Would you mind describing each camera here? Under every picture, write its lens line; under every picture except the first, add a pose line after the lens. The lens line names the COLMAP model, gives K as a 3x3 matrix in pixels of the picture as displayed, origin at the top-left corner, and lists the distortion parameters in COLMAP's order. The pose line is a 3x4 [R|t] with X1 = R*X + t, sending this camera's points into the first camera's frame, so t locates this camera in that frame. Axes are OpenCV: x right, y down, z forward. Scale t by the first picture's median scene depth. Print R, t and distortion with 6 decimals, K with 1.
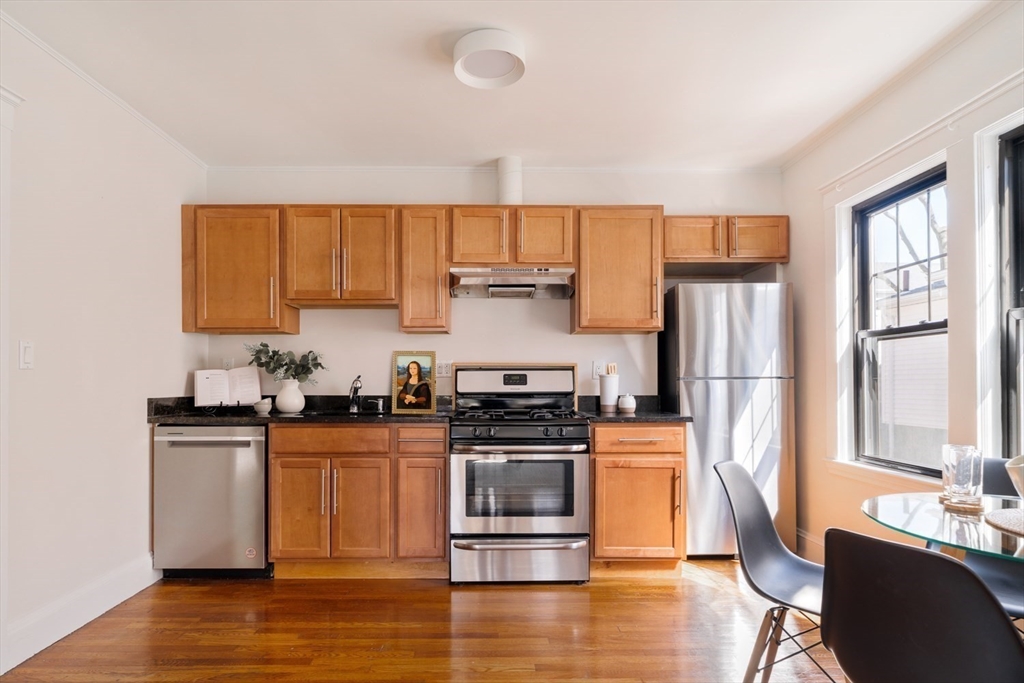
lens RADIAL K [[584.4, 0, 496.7], [0, 584.4, 375.2], [0, 0, 1]] dist [-0.001131, -0.000237]
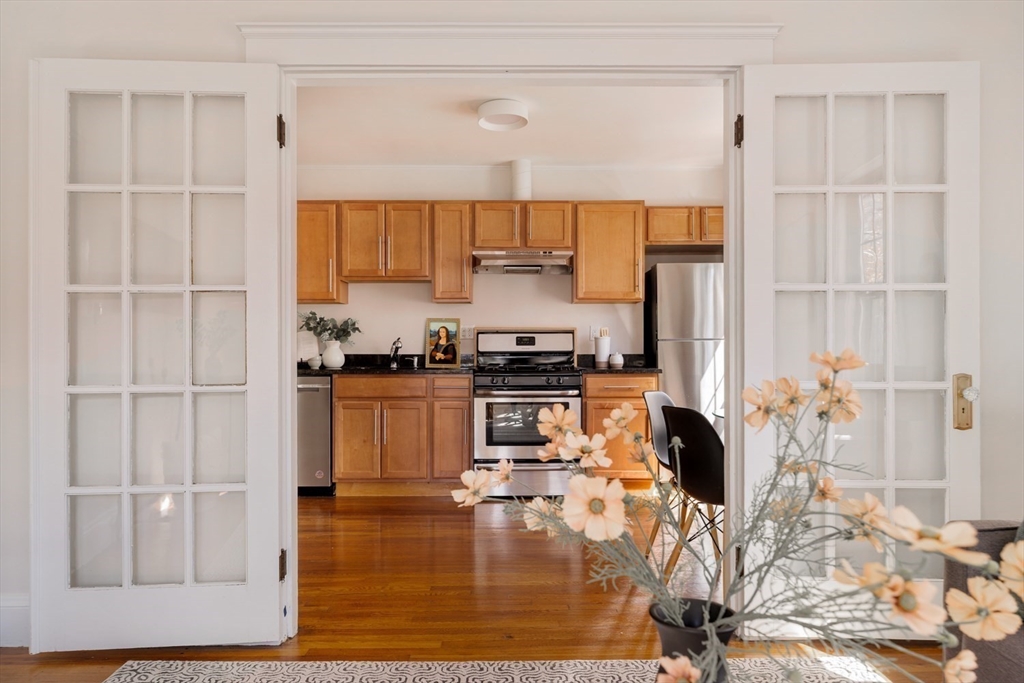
lens RADIAL K [[708.6, 0, 512.0], [0, 708.6, 341.5], [0, 0, 1]] dist [0.021621, 0.001010]
pose [[0.999955, -0.000560, -0.009480, 0.018126], [0.000546, 0.999999, -0.001513, 0.011359], [0.009481, 0.001507, 0.999954, -0.512401]]
